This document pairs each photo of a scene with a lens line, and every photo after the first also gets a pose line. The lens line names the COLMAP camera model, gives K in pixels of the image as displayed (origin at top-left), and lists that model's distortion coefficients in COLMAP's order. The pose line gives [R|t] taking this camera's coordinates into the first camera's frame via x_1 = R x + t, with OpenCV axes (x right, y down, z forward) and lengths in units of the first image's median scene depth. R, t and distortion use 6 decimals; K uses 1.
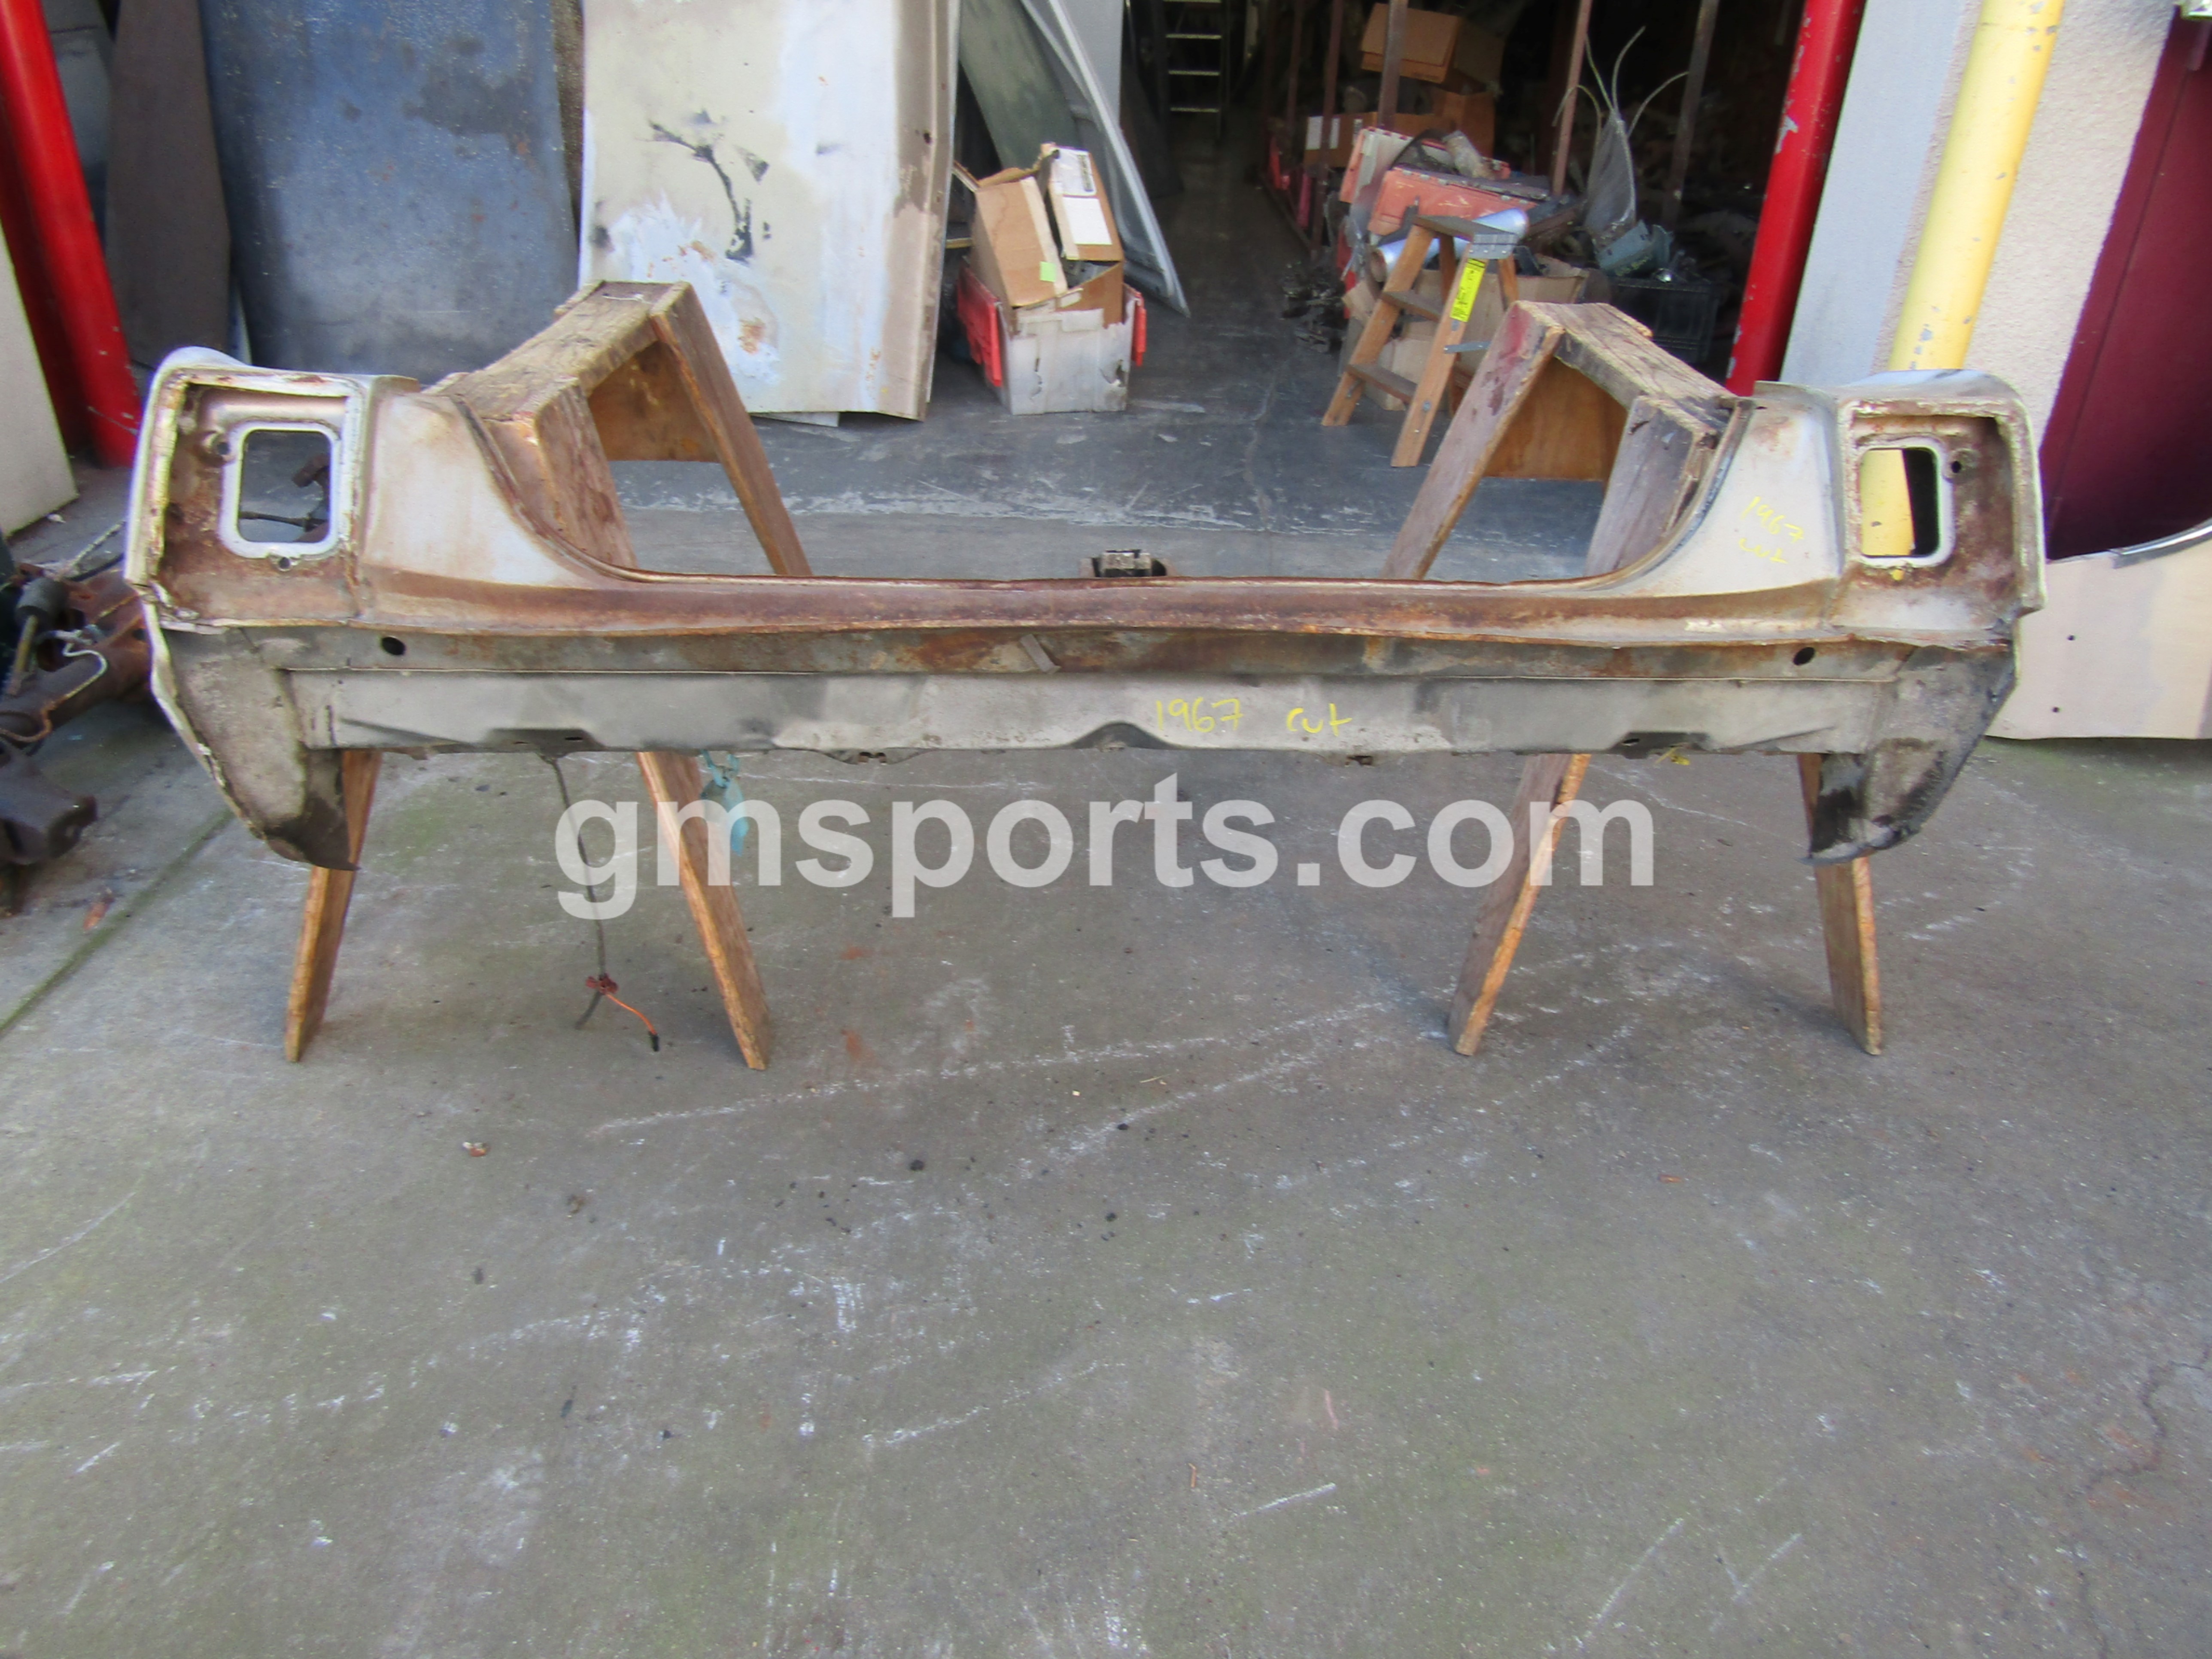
lens RADIAL K [[1577.6, 0, 1113.9], [0, 1577.6, 832.7], [0, 0, 1]] dist [-0.007867, -0.000500]
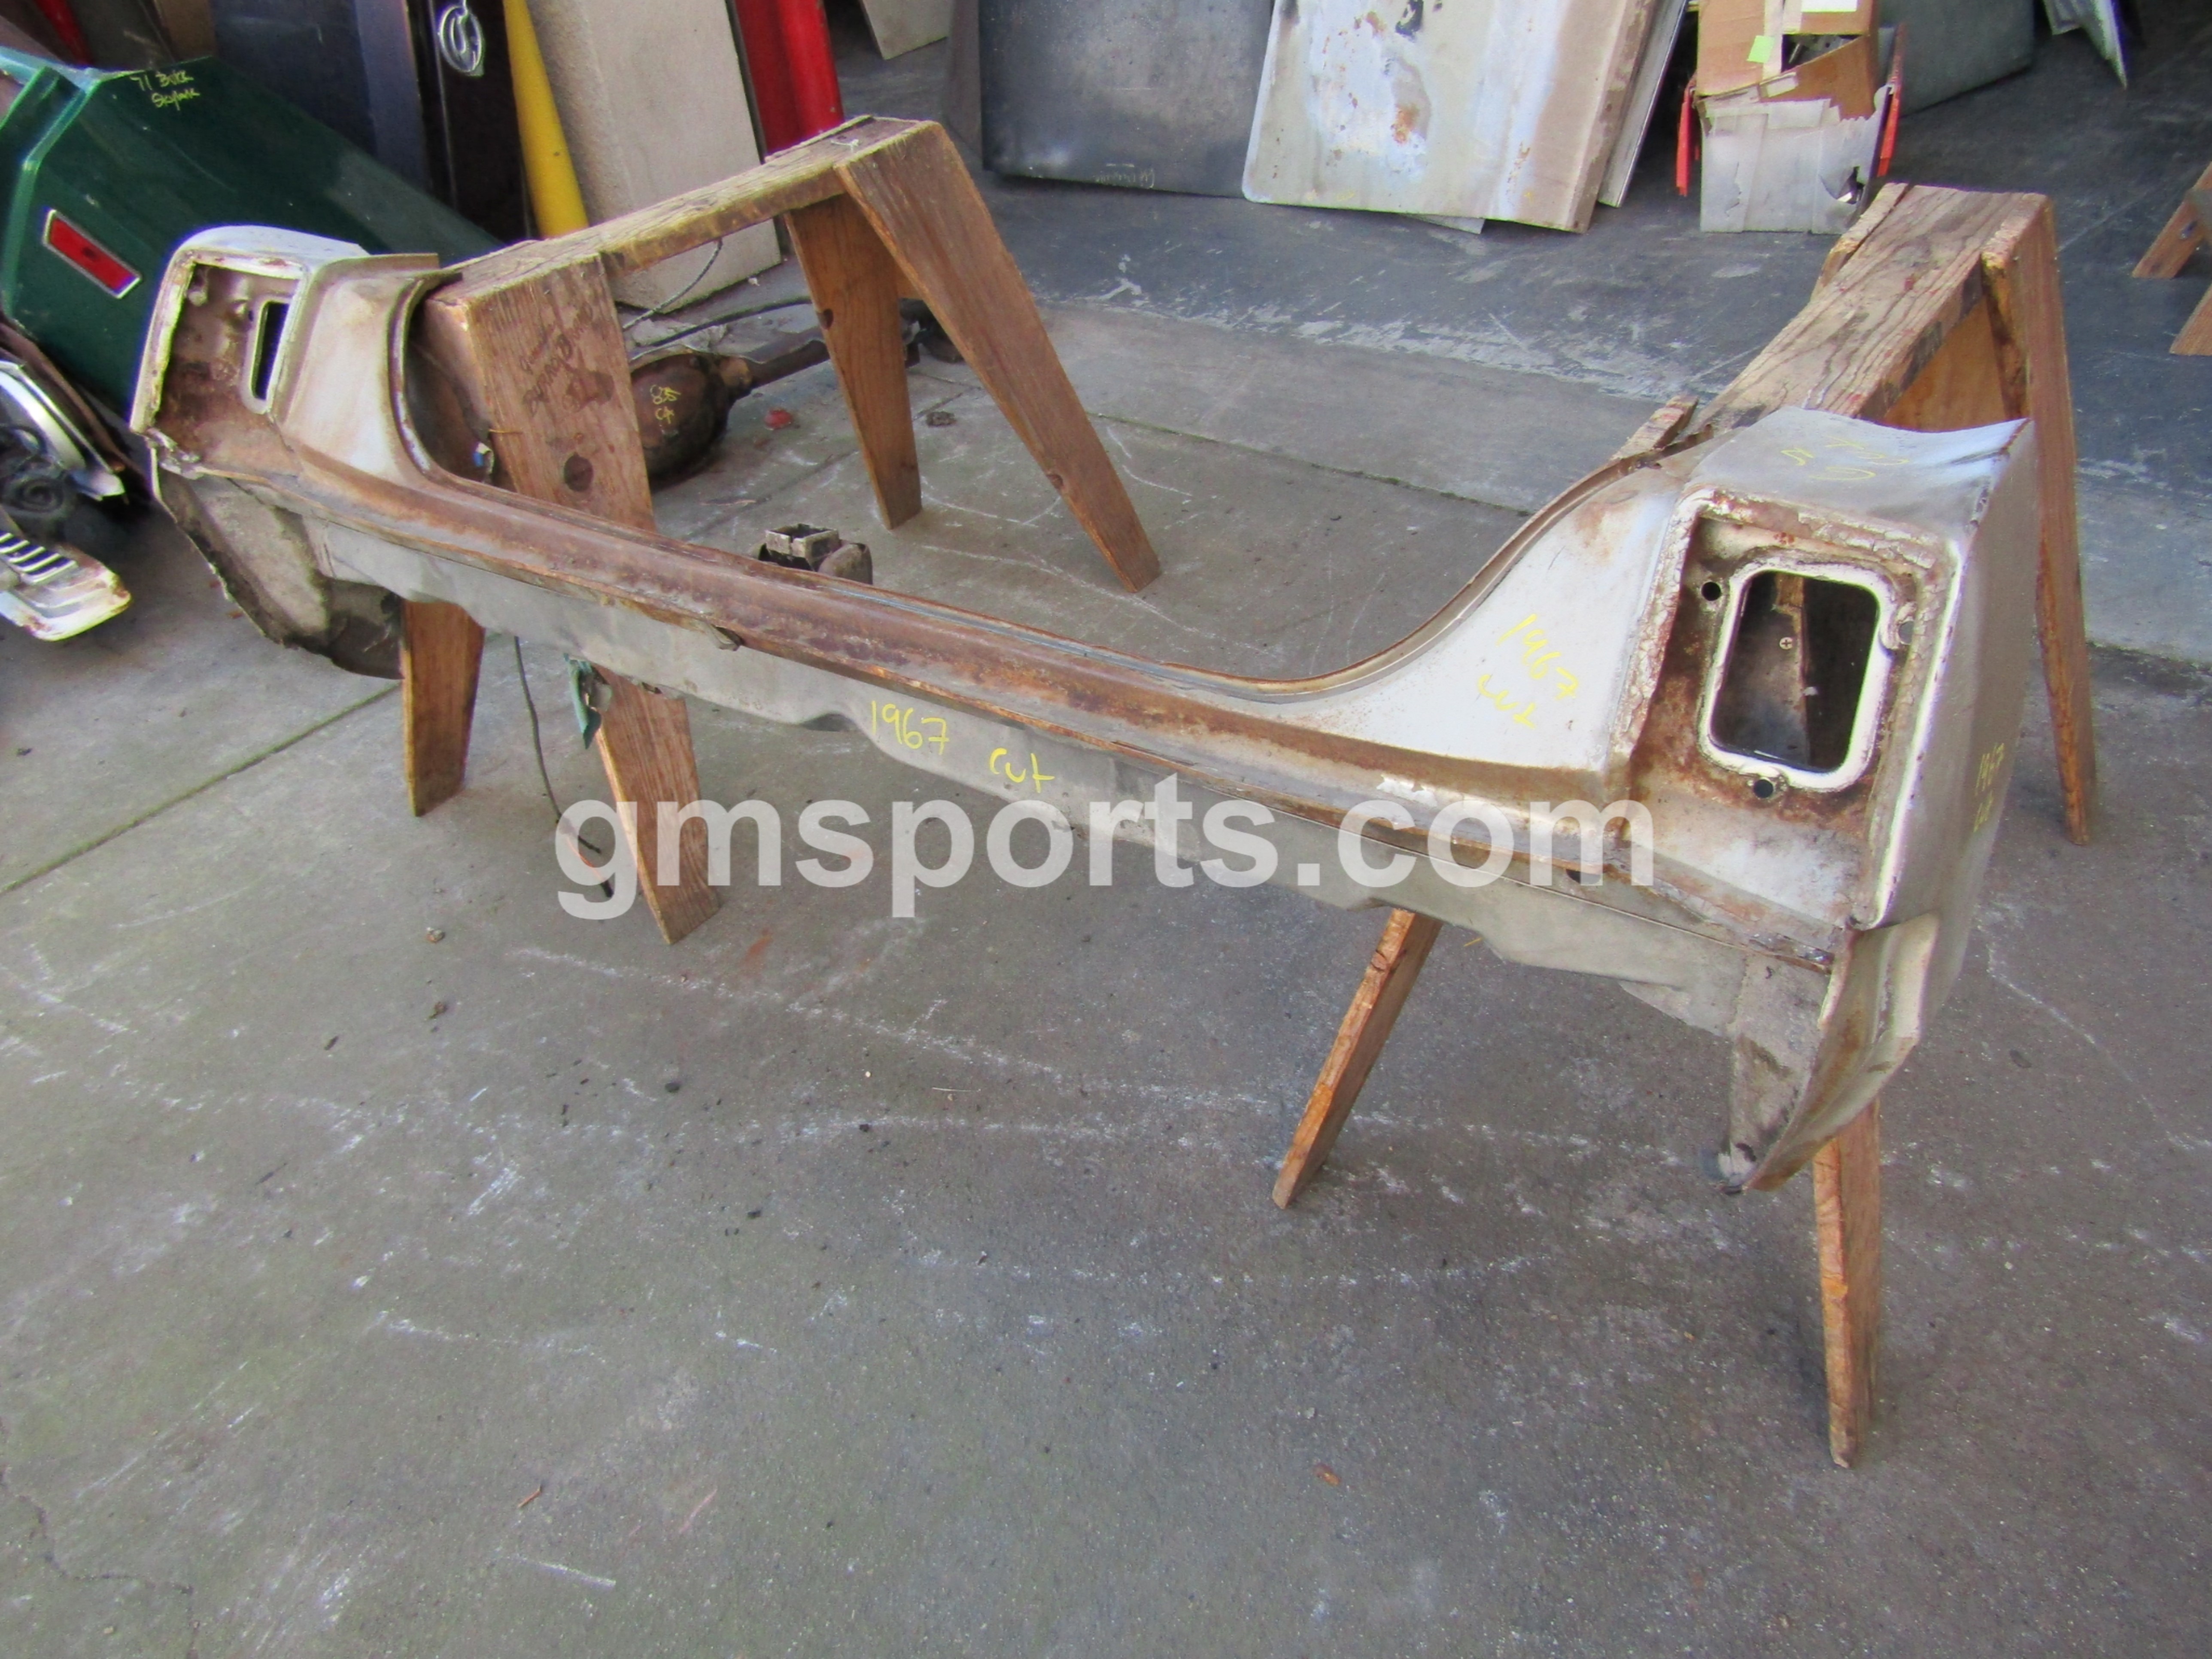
lens RADIAL K [[1577.6, 0, 1112.4], [0, 1577.6, 830.8], [0, 0, 1]] dist [-0.007867, -0.000500]
pose [[0.781144, 0.281006, -0.557539, 0.557788], [-0.189122, 0.957532, 0.217635, -0.200934], [0.595018, -0.064561, 0.801115, 0.330245]]
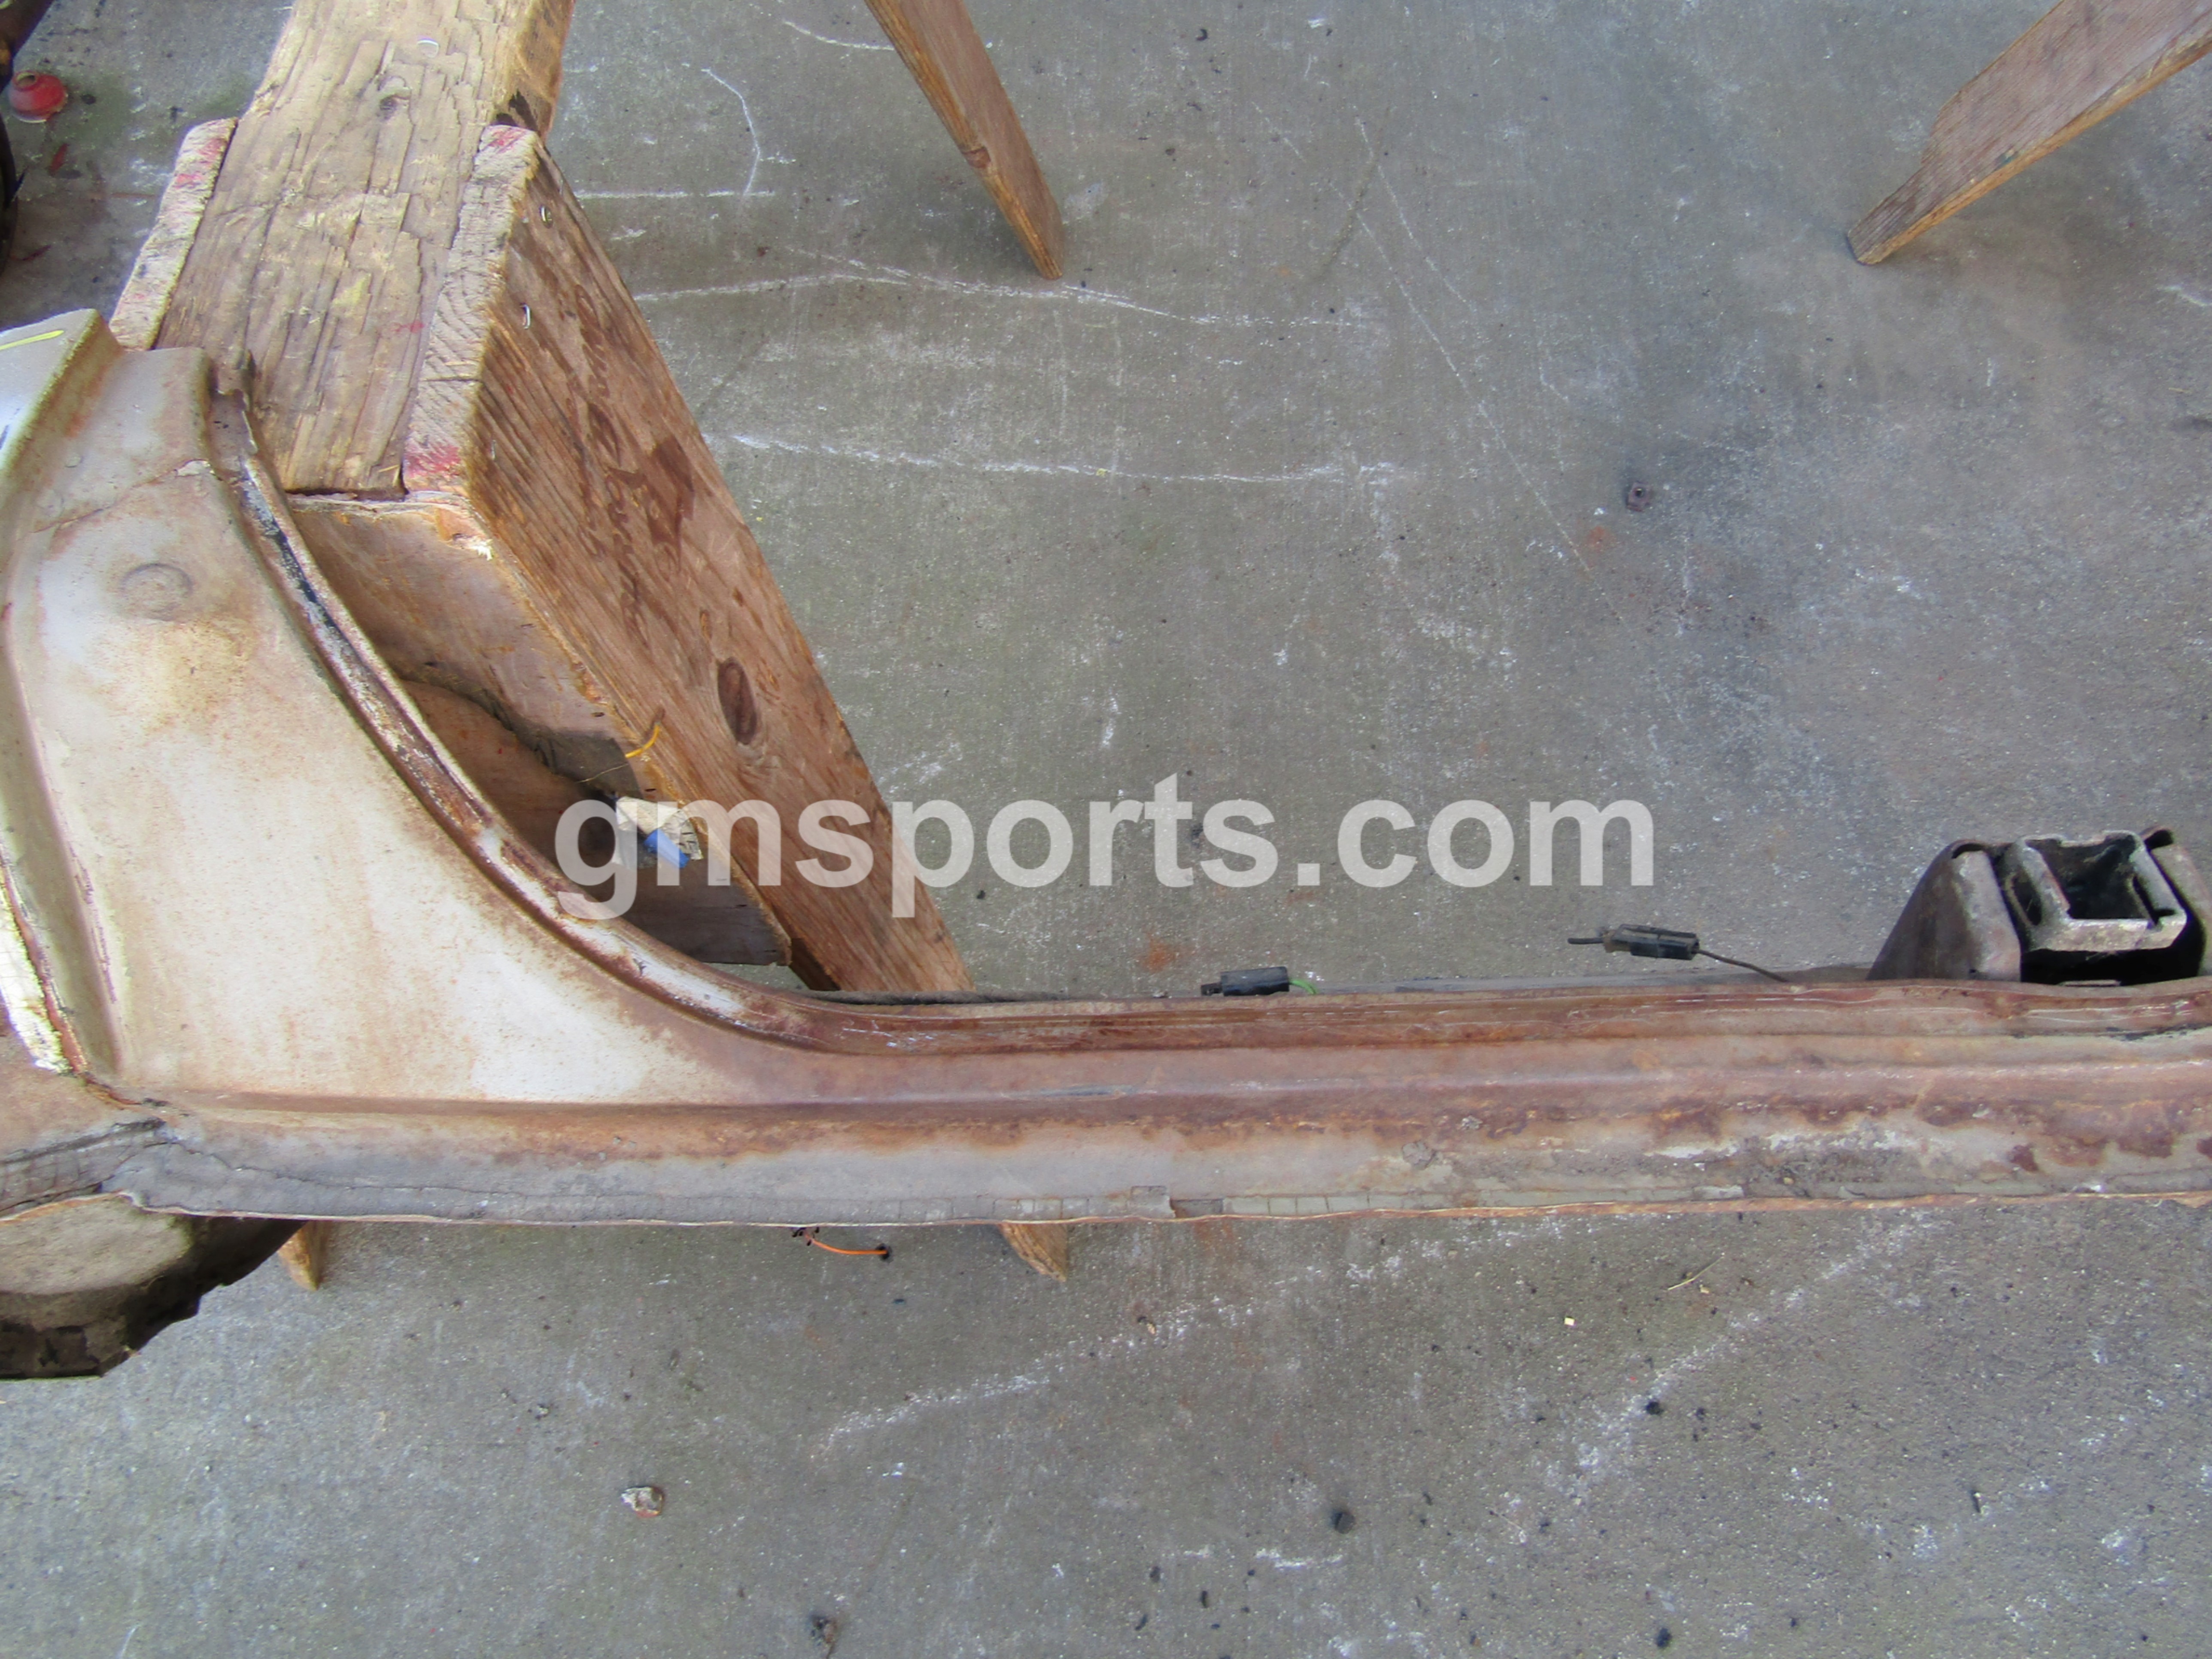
lens RADIAL K [[1577.6, 0, 1107.7], [0, 1577.6, 832.2], [0, 0, 1]] dist [-0.007867, -0.000500]
pose [[0.999591, 0.004537, -0.028228, -0.183052], [0.012126, 0.826847, 0.562296, -0.334294], [0.025891, -0.562409, 0.826454, 0.572817]]
